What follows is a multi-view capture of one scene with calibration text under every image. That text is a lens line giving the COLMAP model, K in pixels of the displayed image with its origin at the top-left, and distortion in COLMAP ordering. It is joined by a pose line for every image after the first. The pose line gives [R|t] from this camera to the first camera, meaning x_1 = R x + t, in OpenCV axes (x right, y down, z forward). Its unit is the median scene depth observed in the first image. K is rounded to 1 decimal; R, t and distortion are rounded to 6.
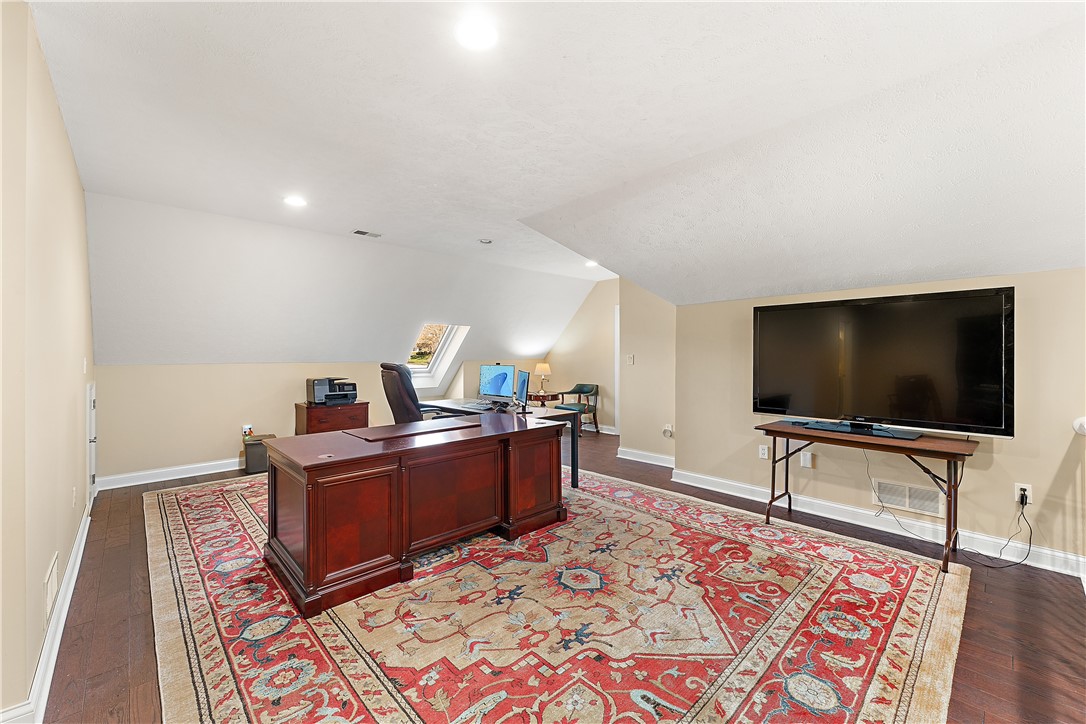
lens RADIAL K [[436.4, 0, 542.4], [0, 436.4, 353.7], [0, 0, 1]] dist [0.000608, -0.000050]
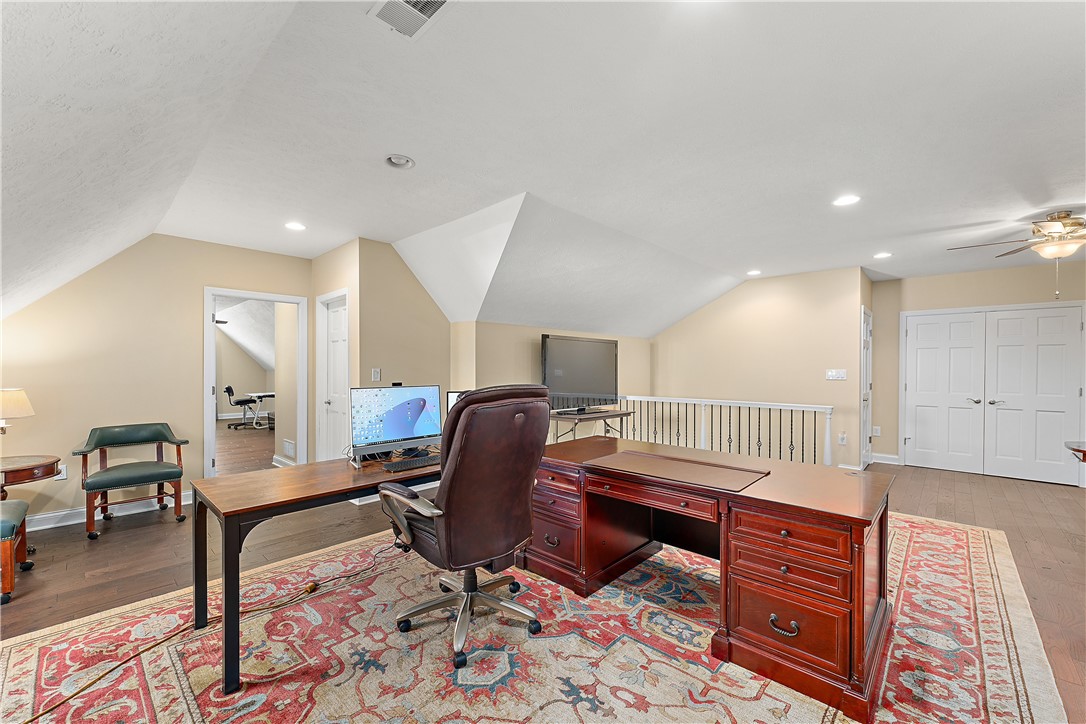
lens RADIAL K [[436.4, 0, 543.0], [0, 436.4, 370.2], [0, 0, 1]] dist [0.000608, -0.000050]
pose [[-0.061664, -0.001319, 0.998096, -0.687070], [-0.005439, 0.999985, 0.000986, 0.003549], [-0.998082, -0.005368, -0.061670, 0.850801]]
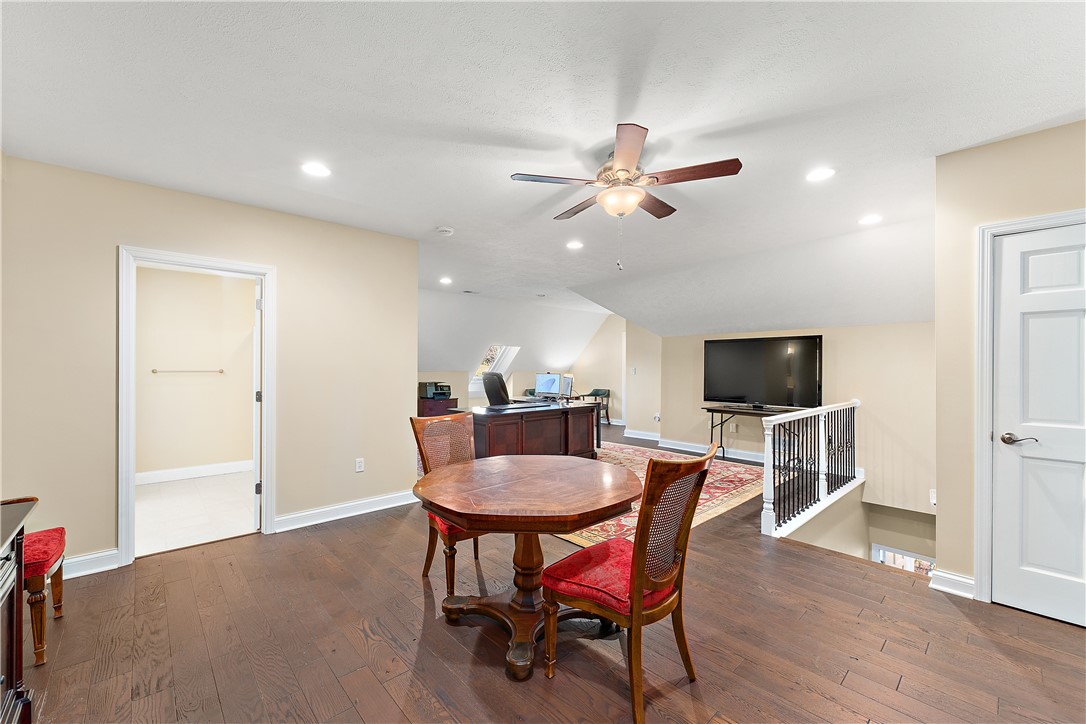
lens RADIAL K [[436.4, 0, 543.4], [0, 436.4, 369.8], [0, 0, 1]] dist [0.000608, -0.000050]
pose [[0.999970, 0.005300, -0.005627, -0.112749], [-0.005266, 0.999968, 0.006104, 0.002988], [0.005659, -0.006075, 0.999966, -0.576117]]
